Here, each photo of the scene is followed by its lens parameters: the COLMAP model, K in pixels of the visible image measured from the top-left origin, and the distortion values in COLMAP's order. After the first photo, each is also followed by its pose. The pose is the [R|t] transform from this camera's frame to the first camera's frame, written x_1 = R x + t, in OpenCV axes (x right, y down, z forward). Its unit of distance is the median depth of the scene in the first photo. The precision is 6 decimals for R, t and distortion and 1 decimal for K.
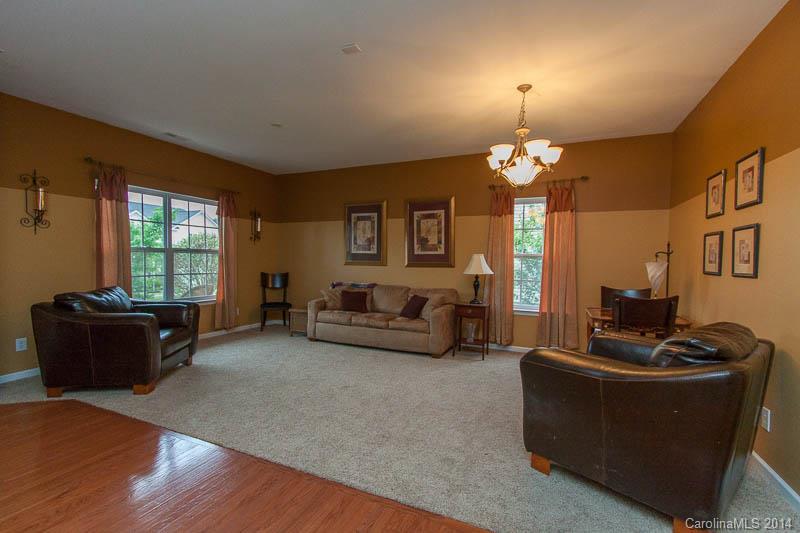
lens RADIAL K [[363.5, 0, 395.4], [0, 363.5, 266.4], [0, 0, 1]] dist [0.004566, -0.002894]
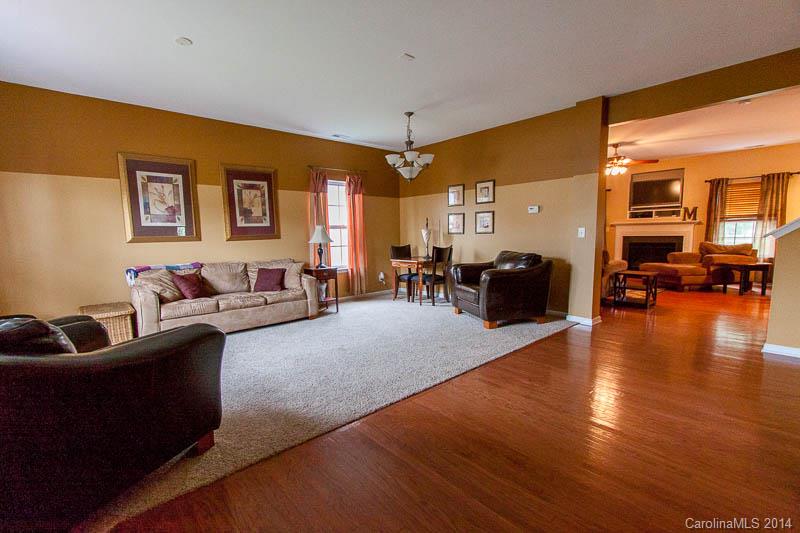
lens RADIAL K [[363.5, 0, 394.8], [0, 363.5, 268.0], [0, 0, 1]] dist [0.004566, -0.002894]
pose [[0.407571, -0.114814, 0.905927, -0.647084], [0.040061, 0.993357, 0.107871, -0.012449], [-0.912294, -0.007673, 0.409463, 0.255003]]
